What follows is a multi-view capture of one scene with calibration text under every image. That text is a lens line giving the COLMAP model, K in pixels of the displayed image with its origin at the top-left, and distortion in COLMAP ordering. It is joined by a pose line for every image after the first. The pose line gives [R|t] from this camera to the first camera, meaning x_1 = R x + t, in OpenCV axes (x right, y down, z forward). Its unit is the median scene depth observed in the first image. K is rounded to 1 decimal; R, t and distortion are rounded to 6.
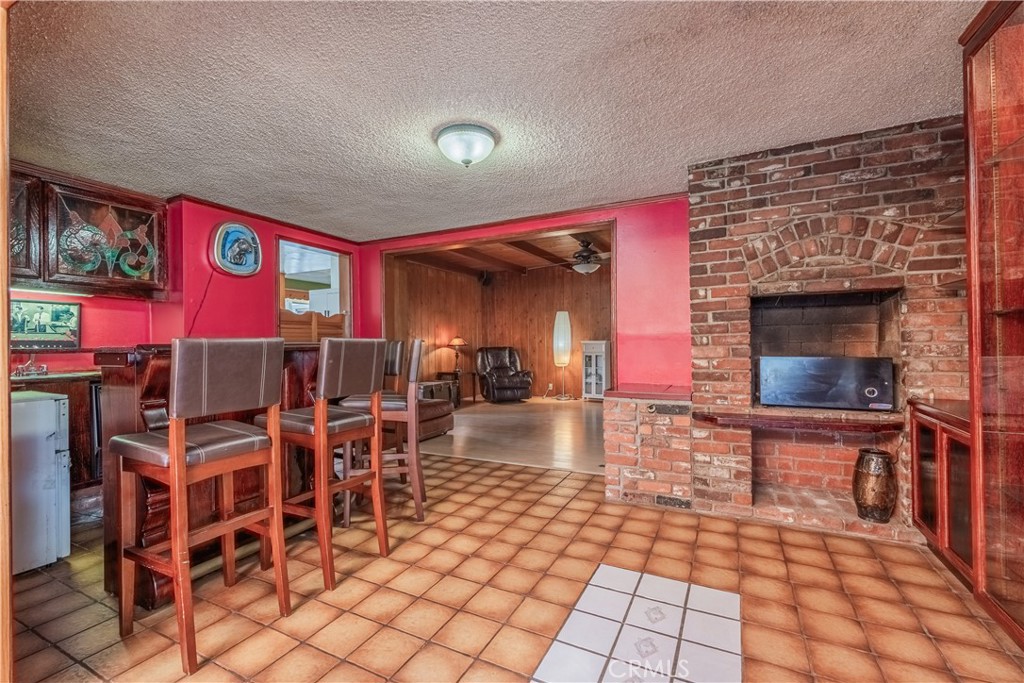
lens RADIAL K [[447.8, 0, 514.9], [0, 447.8, 341.1], [0, 0, 1]] dist [0.003293, -0.000115]
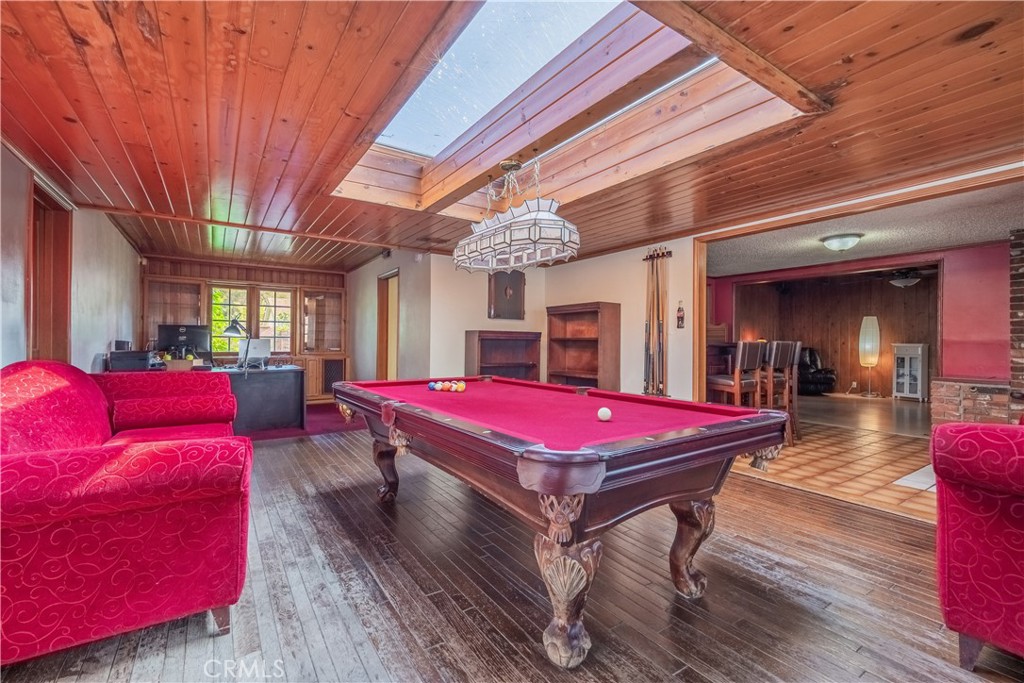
lens RADIAL K [[447.8, 0, 512.5], [0, 447.8, 341.3], [0, 0, 1]] dist [0.003293, -0.000115]
pose [[0.866605, 0.015581, -0.498751, -0.107714], [-0.013851, 0.999878, 0.007170, -0.001158], [0.498802, 0.000694, 0.866716, -0.404784]]
